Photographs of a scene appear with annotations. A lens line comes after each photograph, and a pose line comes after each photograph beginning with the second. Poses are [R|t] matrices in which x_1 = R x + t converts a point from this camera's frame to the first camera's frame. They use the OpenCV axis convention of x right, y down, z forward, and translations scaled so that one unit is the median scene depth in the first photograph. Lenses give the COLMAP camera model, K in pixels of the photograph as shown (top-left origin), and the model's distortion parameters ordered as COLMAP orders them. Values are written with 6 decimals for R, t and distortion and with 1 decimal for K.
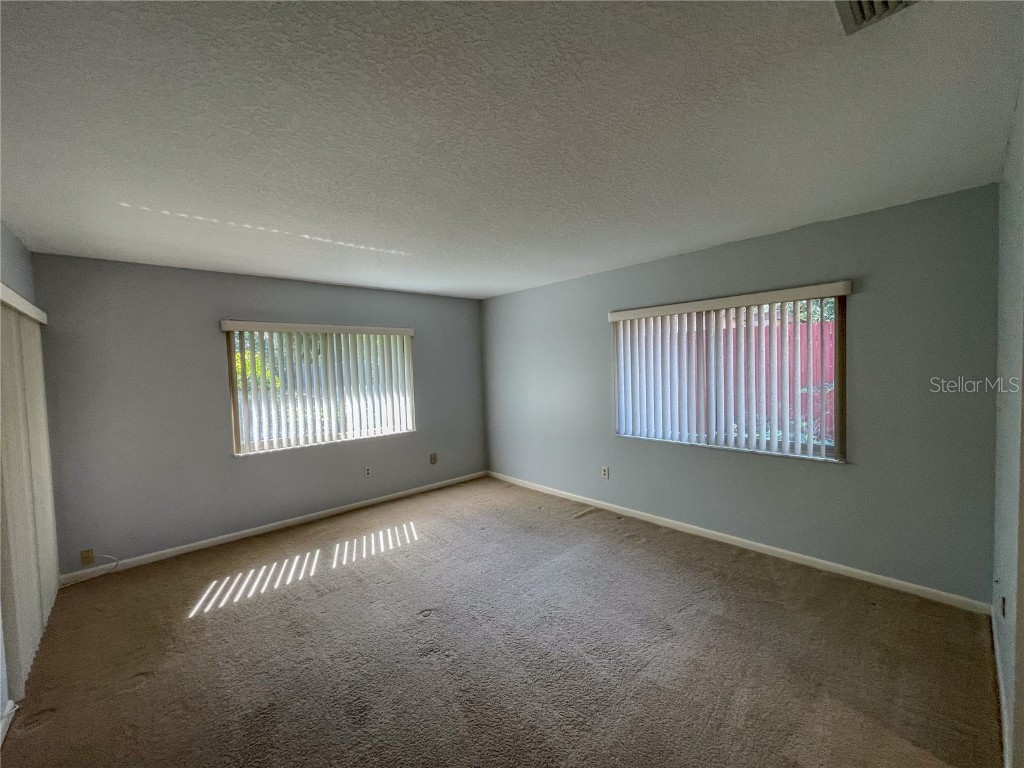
lens RADIAL K [[413.1, 0, 508.3], [0, 413.1, 388.6], [0, 0, 1]] dist [-0.001802, -0.000306]
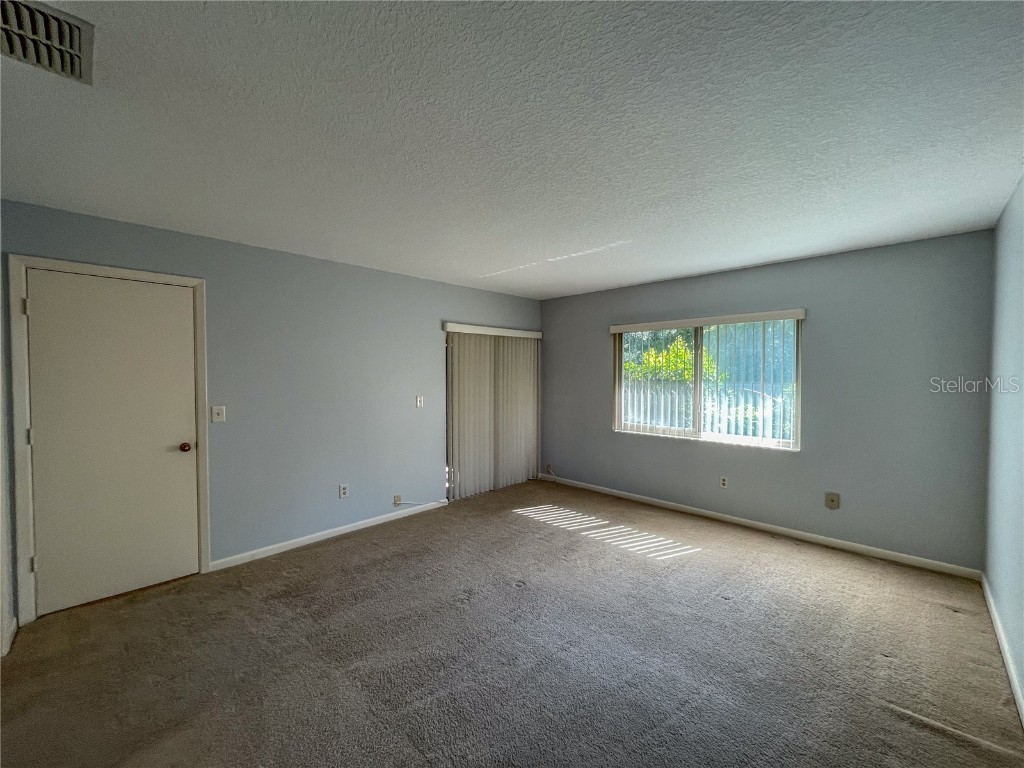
lens RADIAL K [[413.1, 0, 515.7], [0, 413.1, 385.1], [0, 0, 1]] dist [-0.001802, -0.000306]
pose [[0.065458, 0.062211, -0.995914, 0.603941], [-0.054932, 0.996766, 0.058654, -0.036577], [0.996342, 0.050868, 0.068664, 0.614088]]
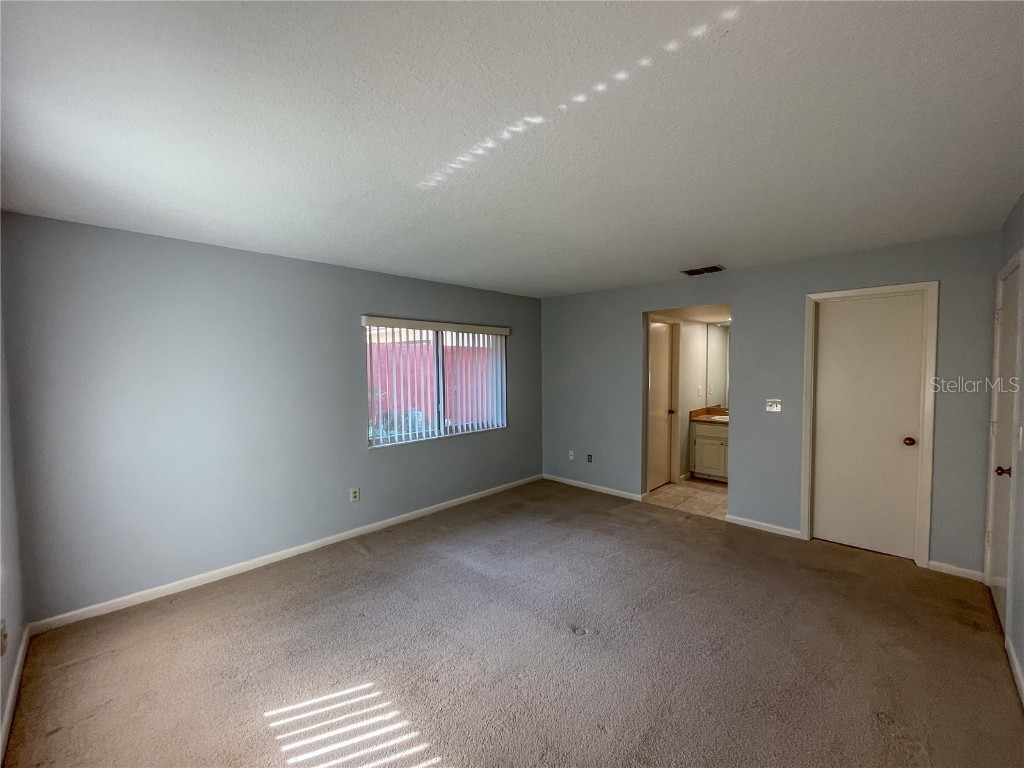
lens RADIAL K [[413.1, 0, 518.8], [0, 413.1, 383.1], [0, 0, 1]] dist [-0.001802, -0.000306]
pose [[-0.076760, -0.005214, 0.997036, -0.772313], [0.068544, 0.997593, 0.010494, -0.022132], [-0.994691, 0.069147, -0.076217, 0.814202]]
